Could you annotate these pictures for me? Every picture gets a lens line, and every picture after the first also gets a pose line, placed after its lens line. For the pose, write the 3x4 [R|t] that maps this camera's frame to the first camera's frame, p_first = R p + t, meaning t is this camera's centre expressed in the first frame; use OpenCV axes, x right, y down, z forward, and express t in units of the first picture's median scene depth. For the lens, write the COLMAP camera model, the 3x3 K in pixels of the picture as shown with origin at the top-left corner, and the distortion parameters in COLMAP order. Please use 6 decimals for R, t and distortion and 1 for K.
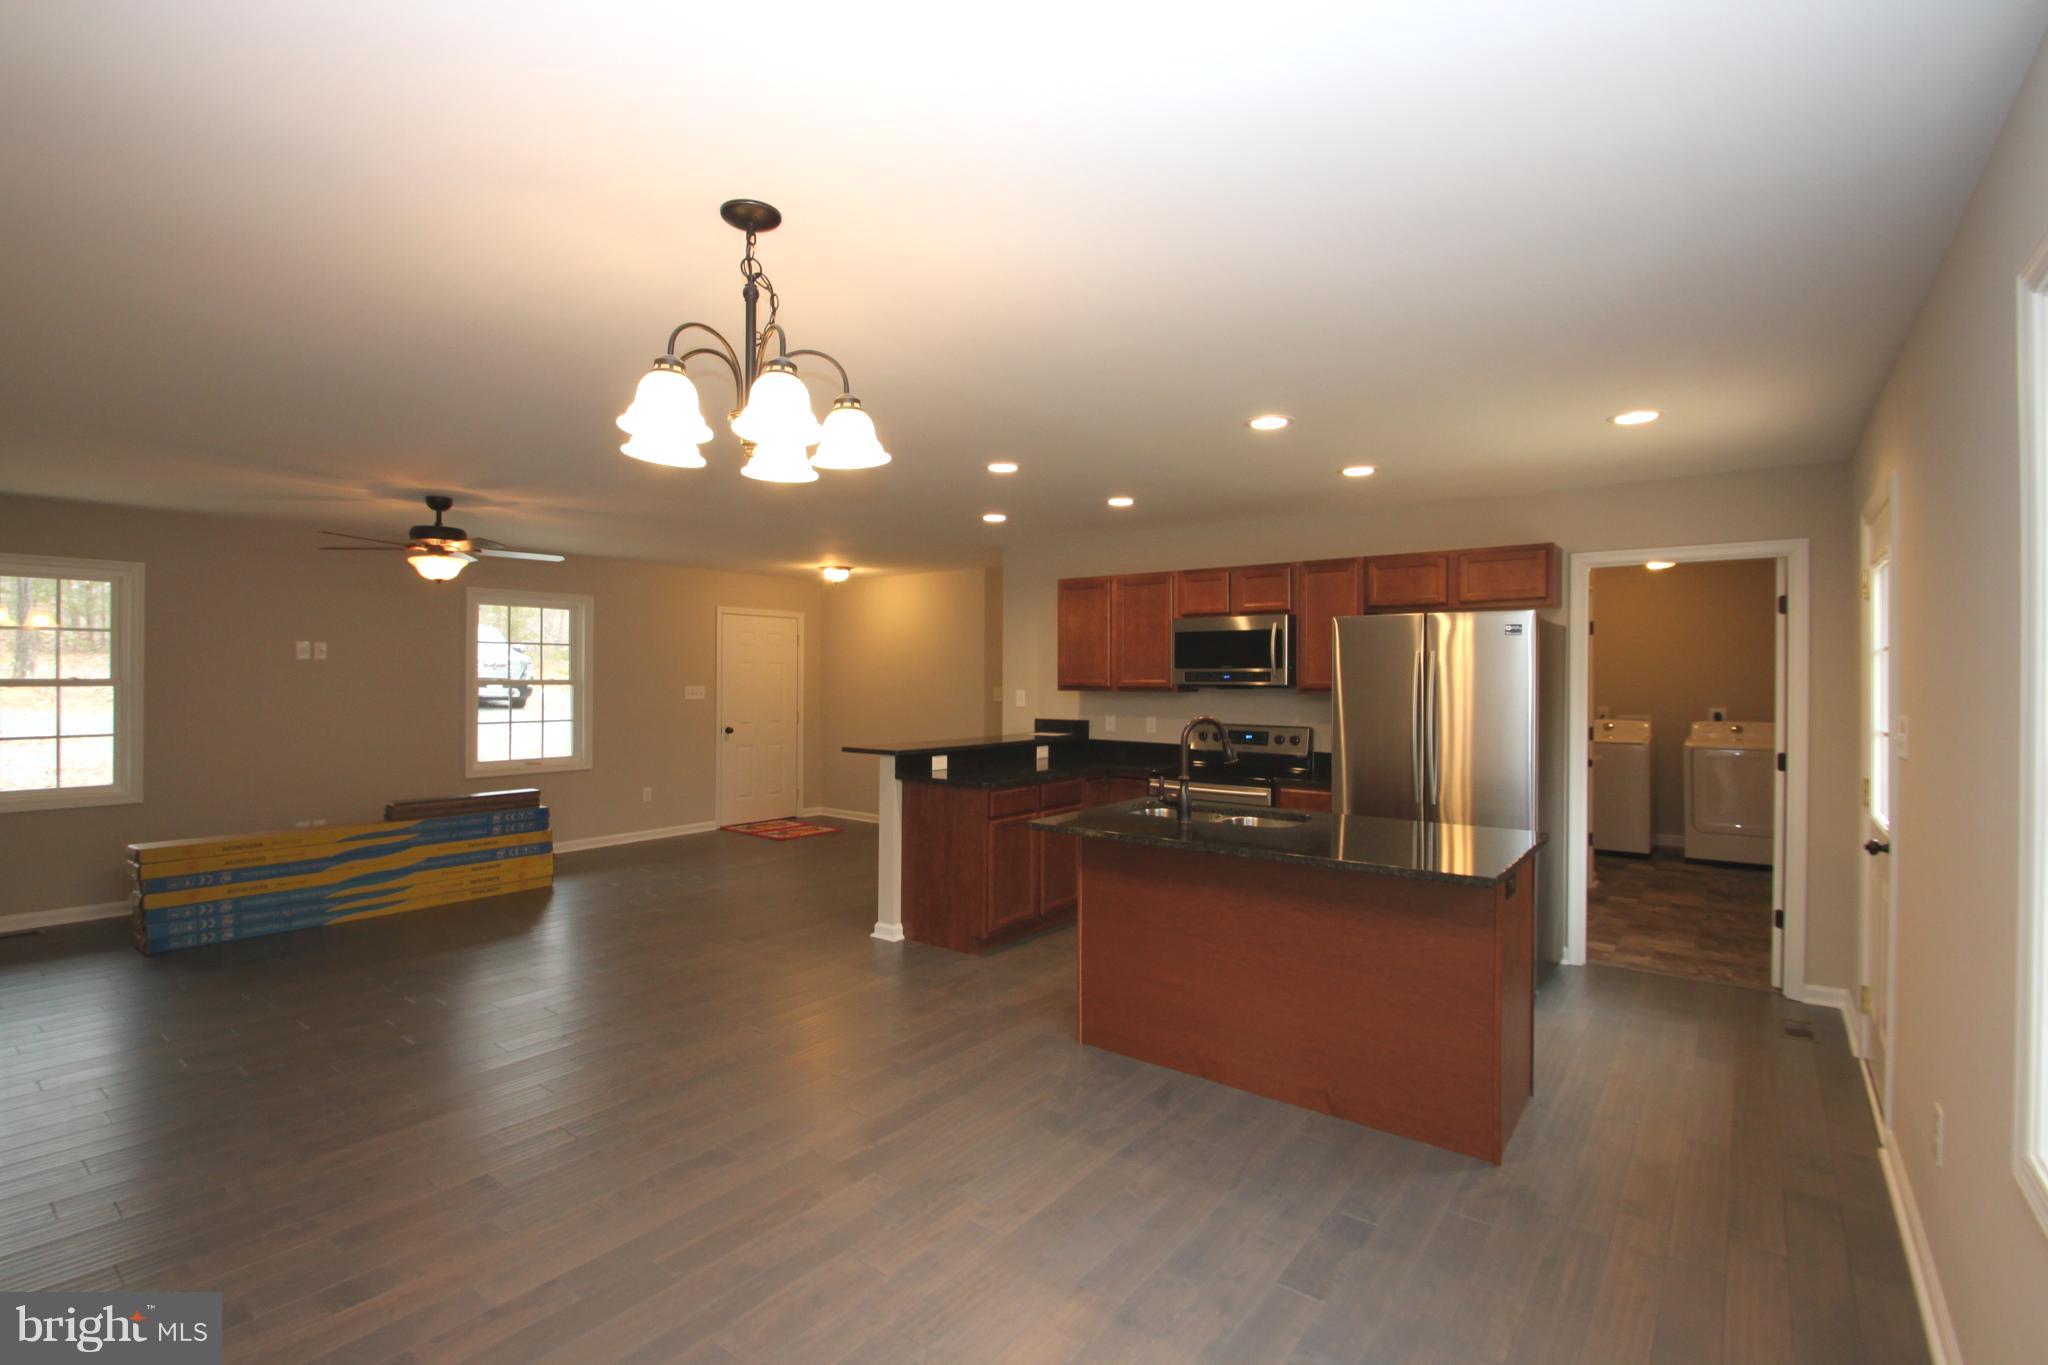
lens RADIAL K [[944.4, 0, 1003.9], [0, 944.4, 678.9], [0, 0, 1]] dist [-0.008290, -0.003260]
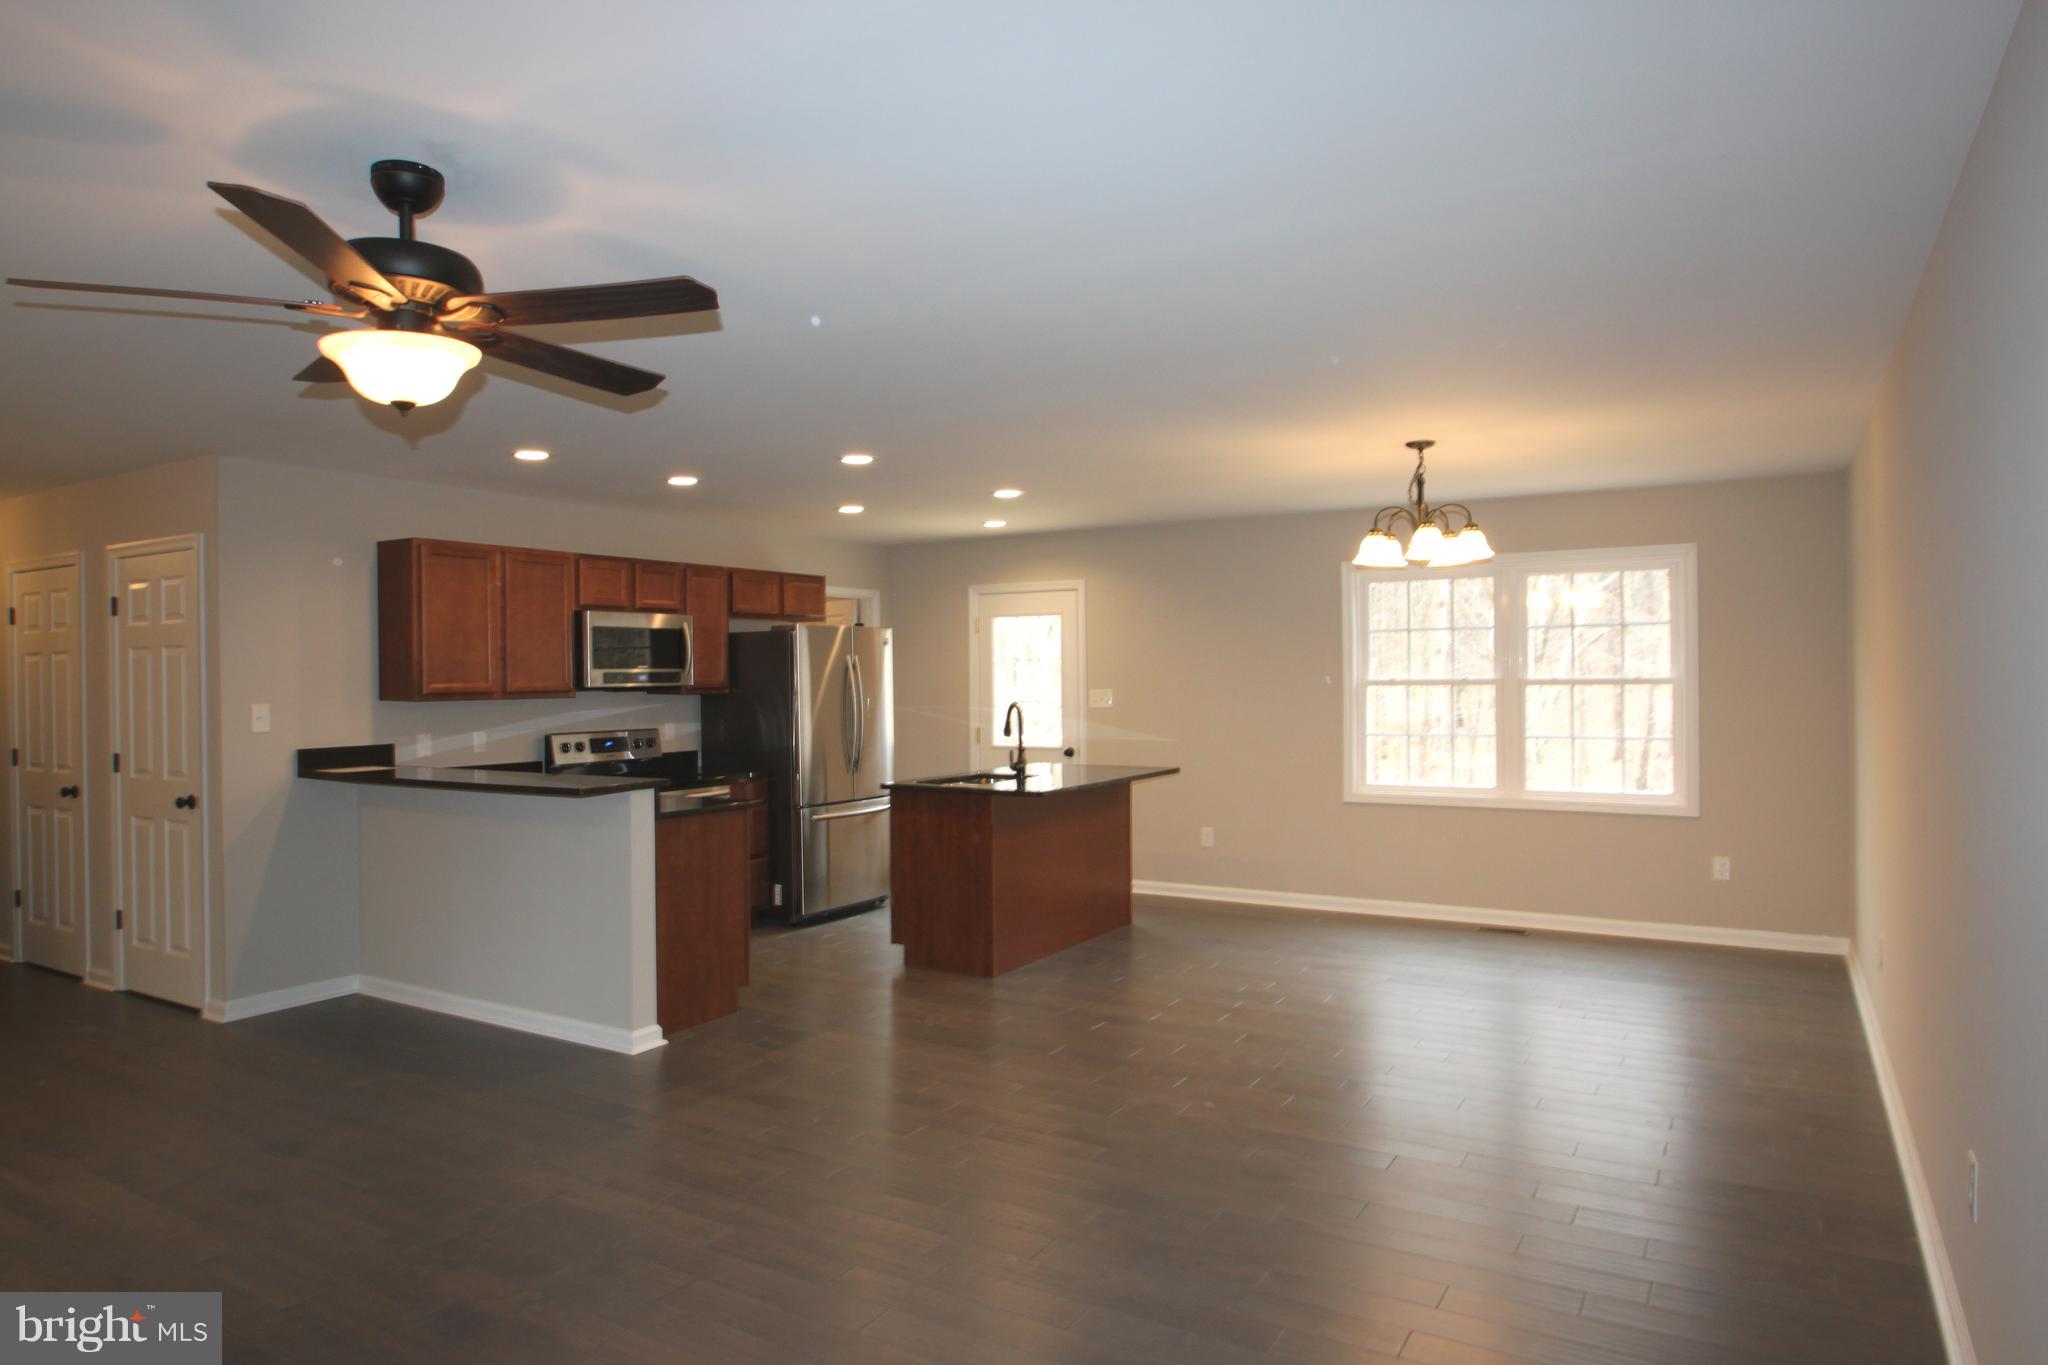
lens RADIAL K [[1246.9, 0, 1037.3], [0, 1246.9, 684.9], [0, 0, 1]] dist [-0.041630, 0.002062]
pose [[-0.142842, -0.008647, 0.989708, -0.960907], [0.009807, 0.999900, 0.010152, -0.003564], [-0.989697, 0.011156, -0.142743, 0.743433]]
